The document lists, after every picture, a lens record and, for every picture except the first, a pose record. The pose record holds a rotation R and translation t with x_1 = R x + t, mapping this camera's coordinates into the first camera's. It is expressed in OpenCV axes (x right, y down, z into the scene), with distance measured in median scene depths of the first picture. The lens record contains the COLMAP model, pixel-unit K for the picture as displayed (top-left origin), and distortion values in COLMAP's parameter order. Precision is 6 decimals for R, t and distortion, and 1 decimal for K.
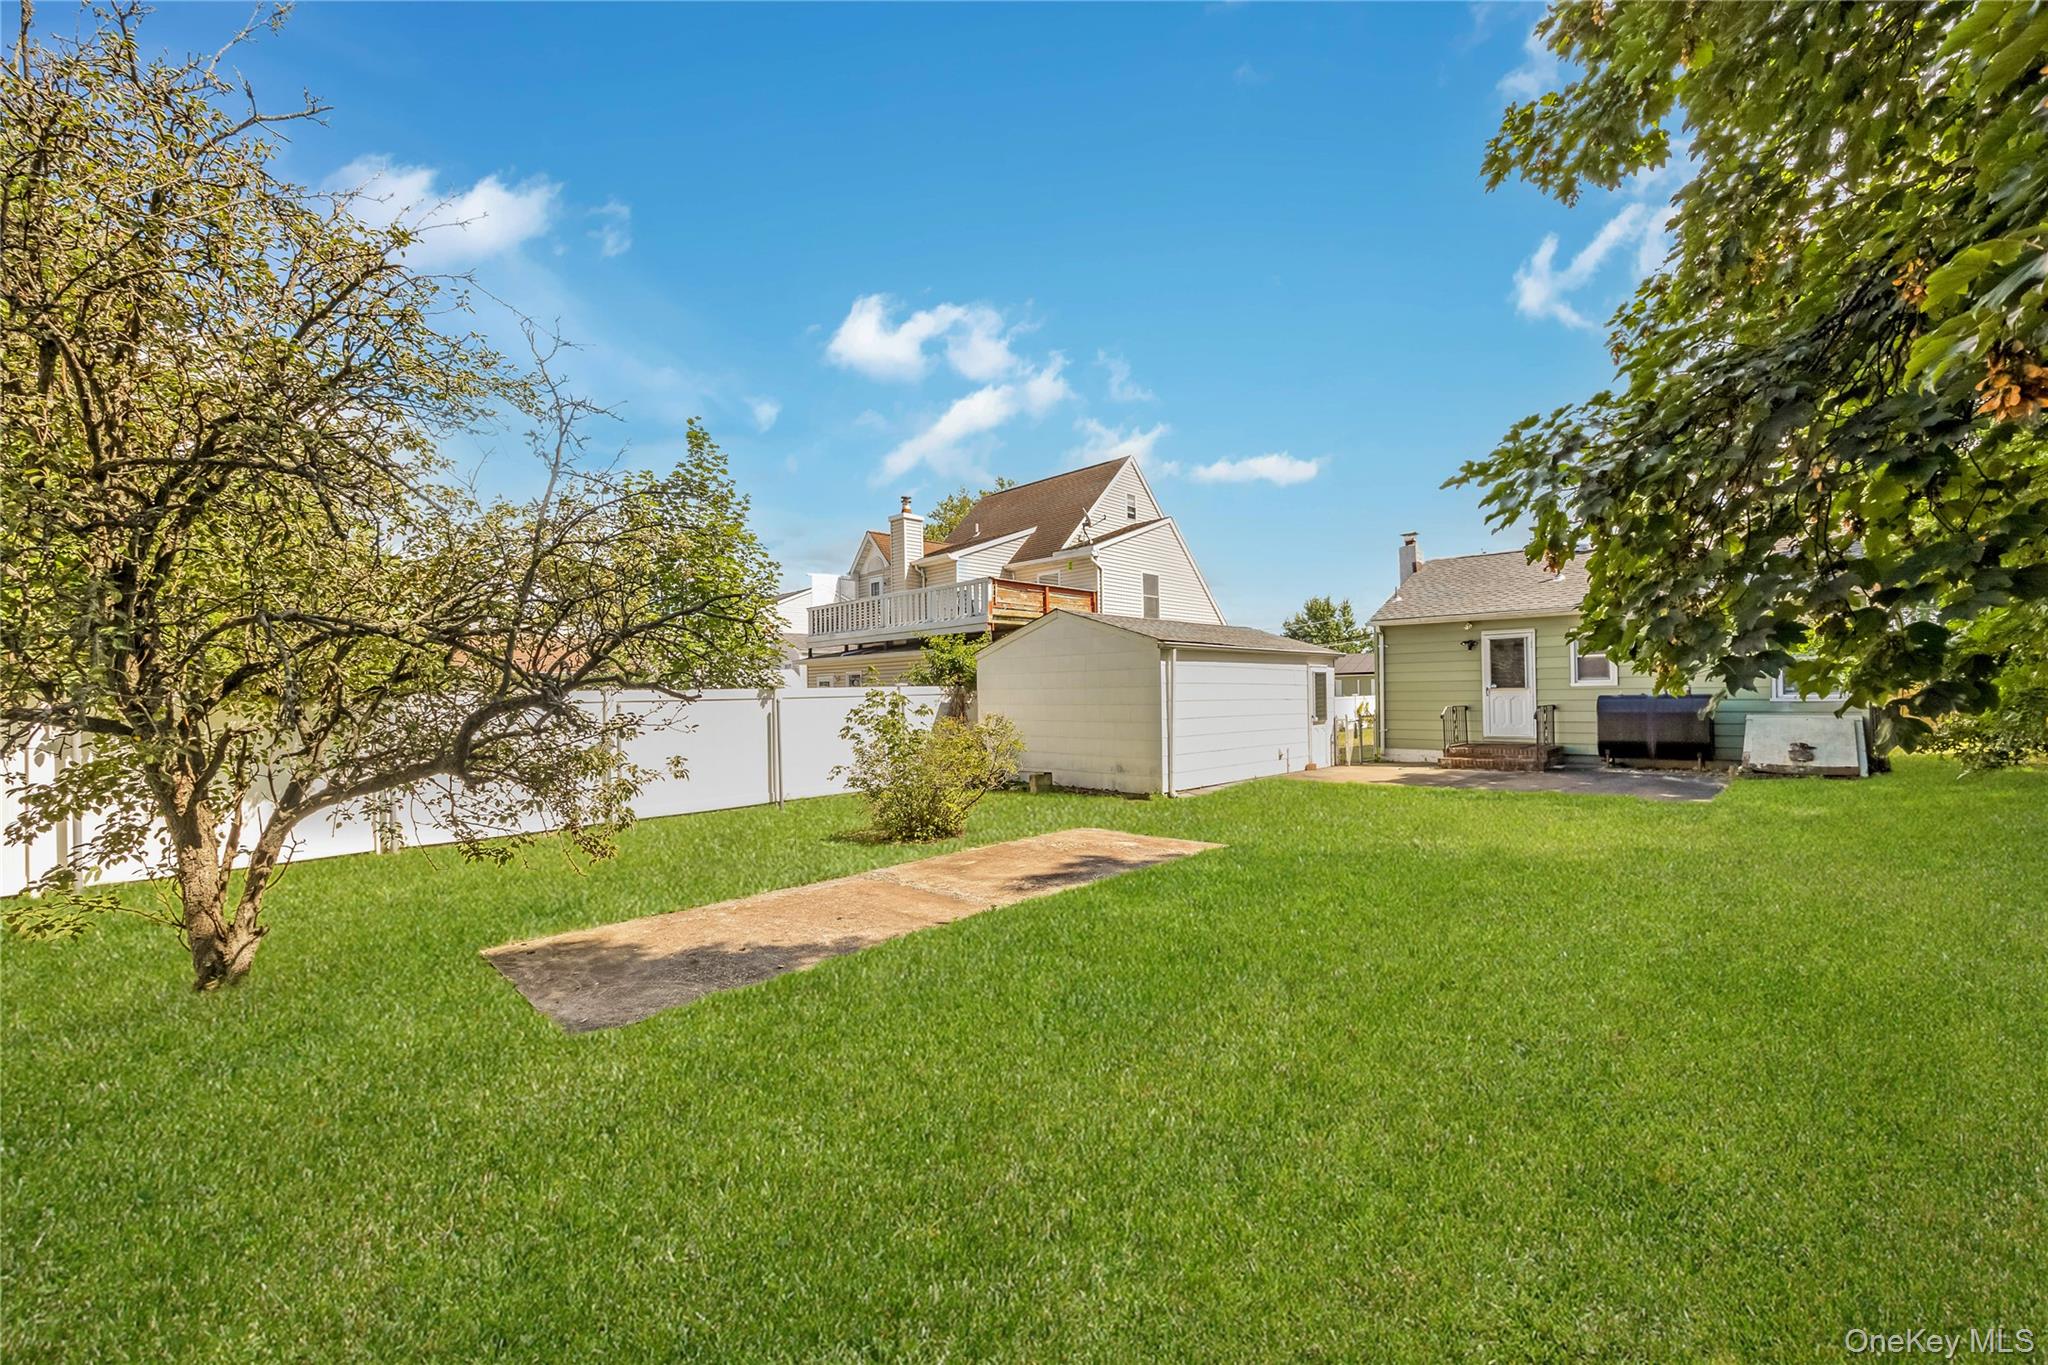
lens RADIAL K [[815.9, 0, 969.7], [0, 815.9, 699.5], [0, 0, 1]] dist [-0.004067, 0.000600]
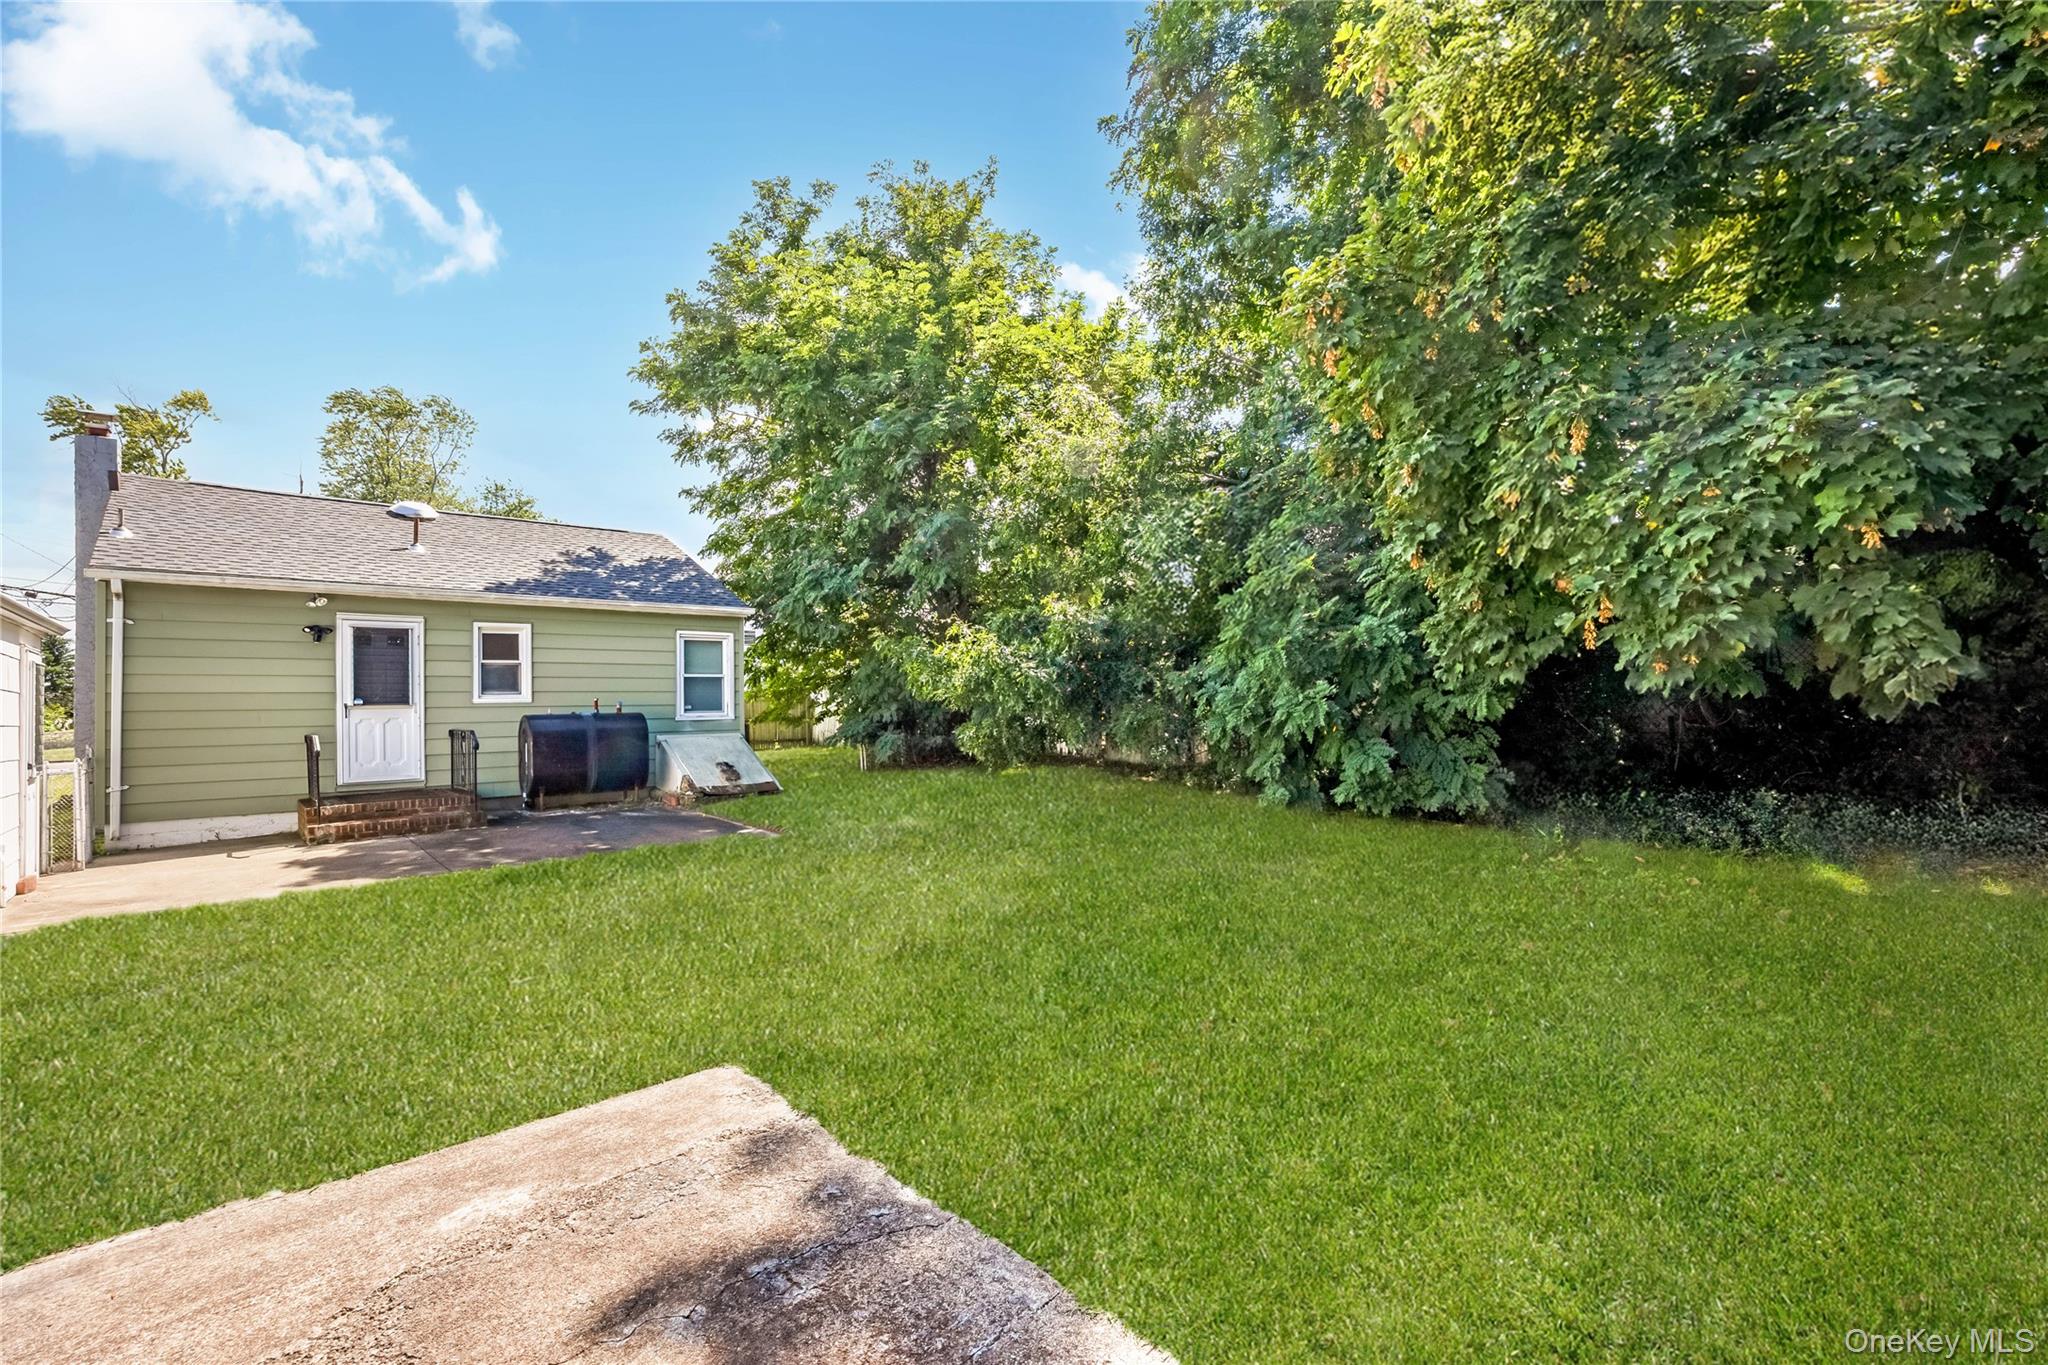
lens RADIAL K [[948.3, 0, 1033.4], [0, 948.3, 686.5], [0, 0, 1]] dist [-0.001922, -0.000405]
pose [[-0.012697, 0.032867, 0.999379, -0.085730], [0.018909, 0.999289, -0.032624, 0.005202], [-0.999741, 0.018483, -0.013310, 0.485418]]
